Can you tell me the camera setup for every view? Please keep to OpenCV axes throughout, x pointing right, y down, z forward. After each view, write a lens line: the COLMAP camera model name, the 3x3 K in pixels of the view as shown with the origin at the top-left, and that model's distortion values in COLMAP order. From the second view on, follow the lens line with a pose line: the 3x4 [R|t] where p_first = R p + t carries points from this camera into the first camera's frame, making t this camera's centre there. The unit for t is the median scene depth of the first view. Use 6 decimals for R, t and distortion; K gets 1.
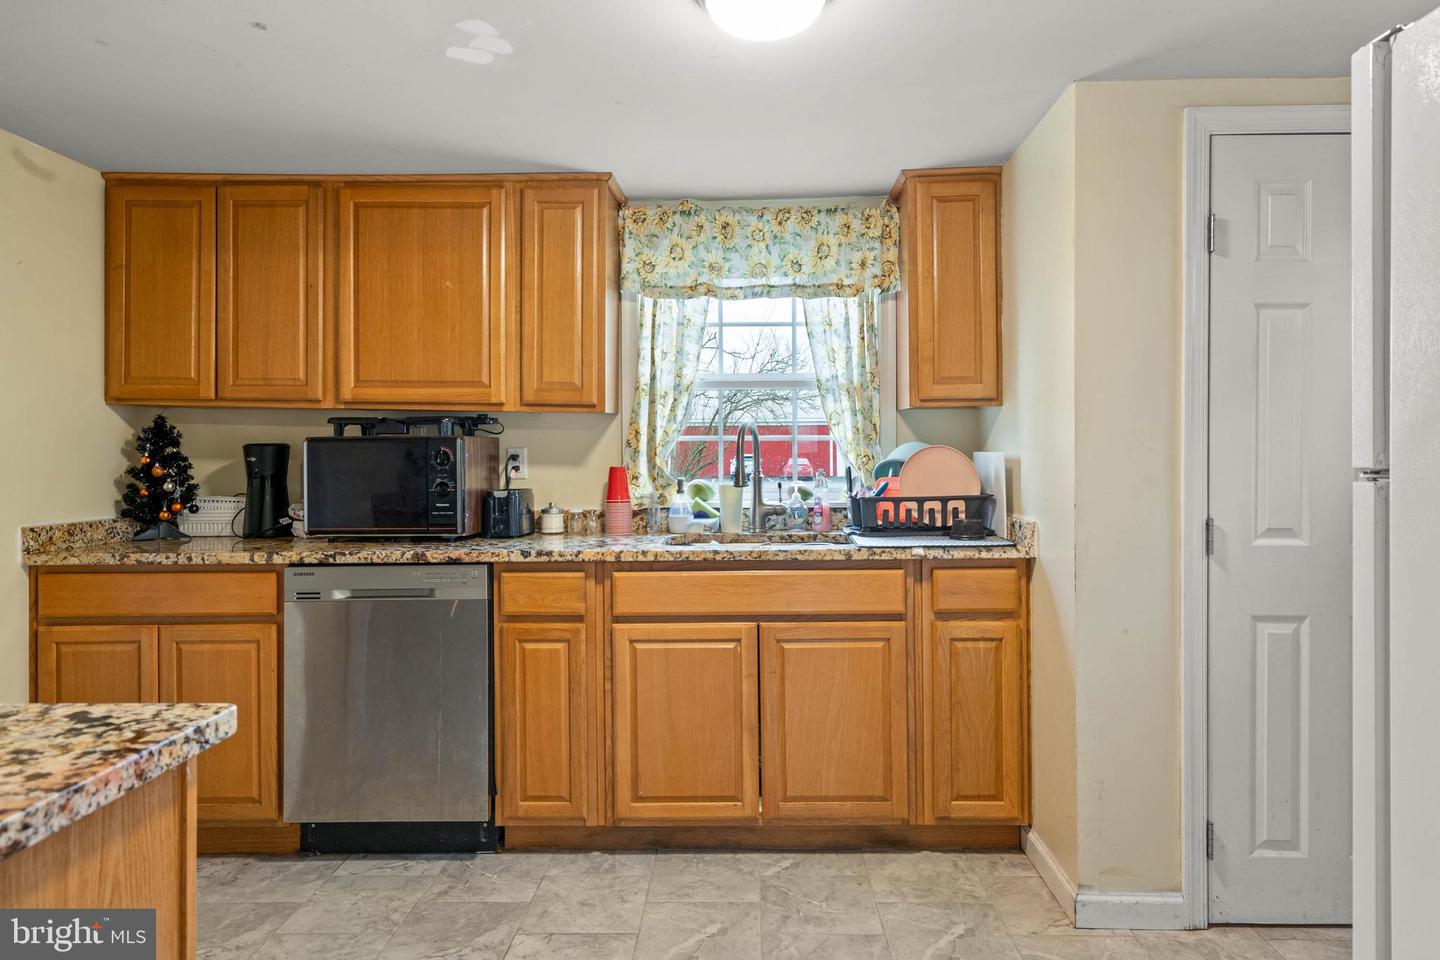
lens RADIAL K [[899.3, 0, 725.5], [0, 899.3, 454.4], [0, 0, 1]] dist [0.014993, -0.003799]
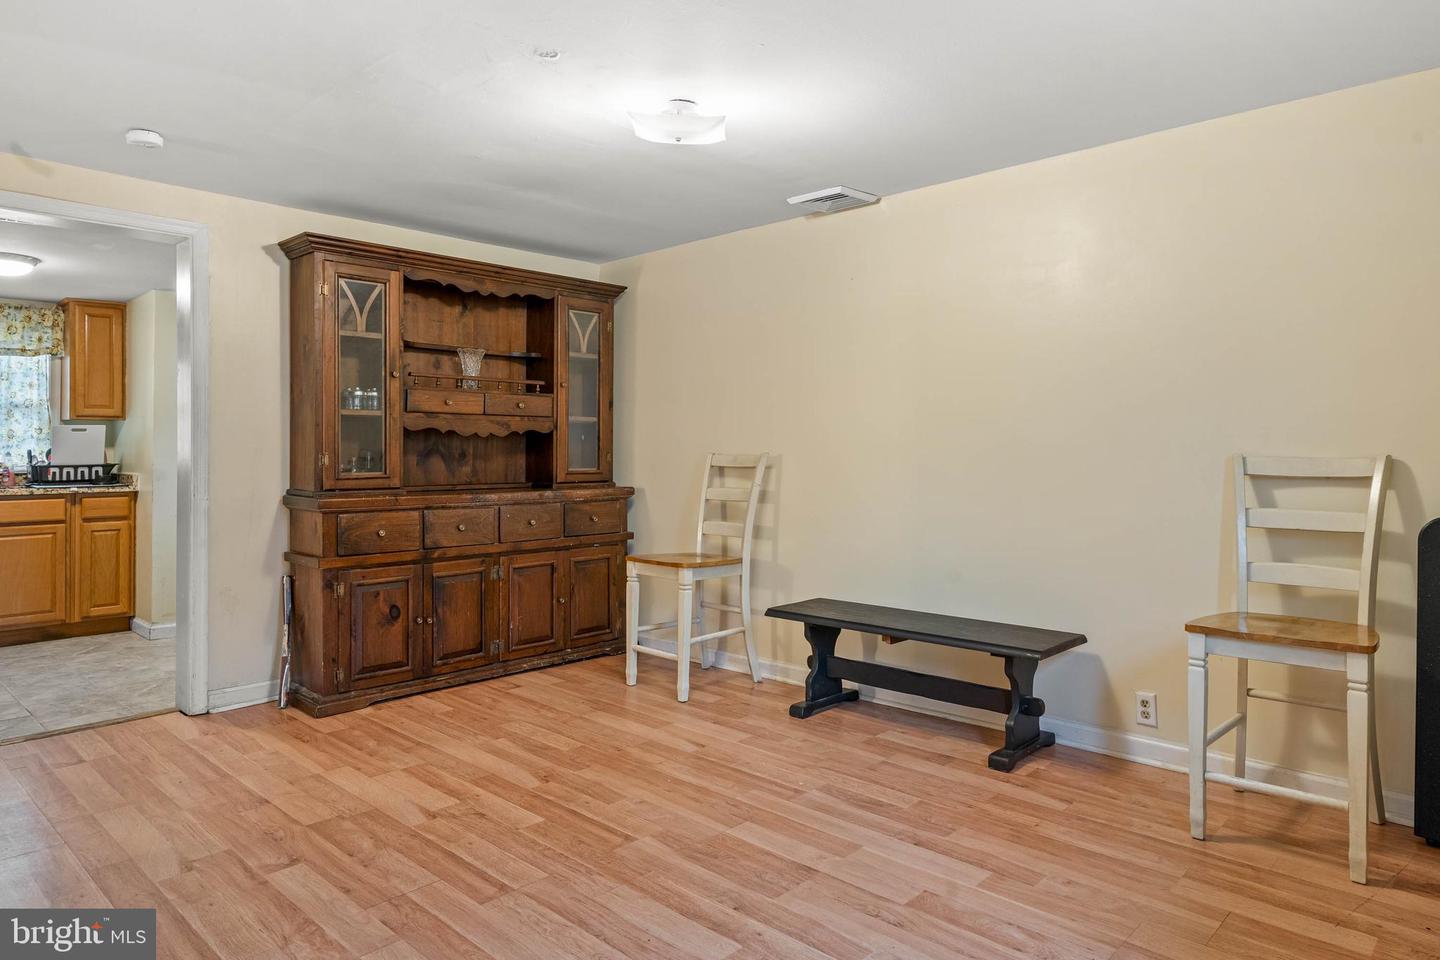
lens RADIAL K [[899.3, 0, 725.5], [0, 899.3, 454.4], [0, 0, 1]] dist [0.014993, -0.003799]
pose [[0.678527, 0.011811, 0.734480, -0.271621], [-0.007257, 0.999930, -0.009375, 0.032030], [-0.734540, 0.001031, 0.678565, -1.377353]]
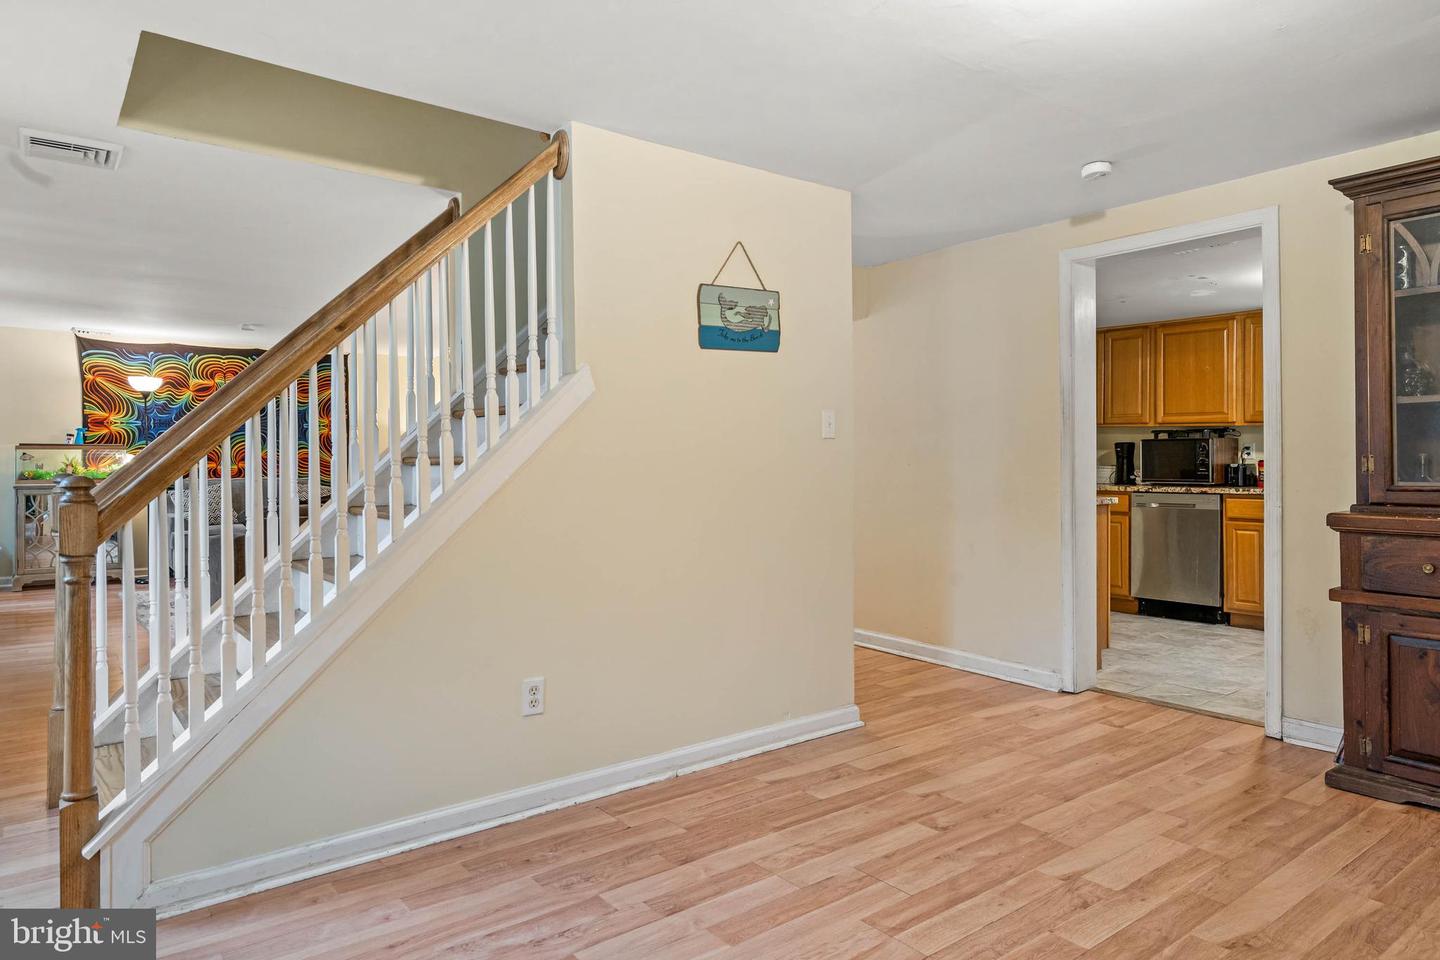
lens RADIAL K [[899.3, 0, 725.5], [0, 899.3, 454.4], [0, 0, 1]] dist [0.014993, -0.003799]
pose [[0.630547, -0.002160, -0.776148, 0.677194], [-0.002499, 0.999985, -0.004814, 0.034185], [0.776147, 0.004975, 0.630532, -1.322790]]
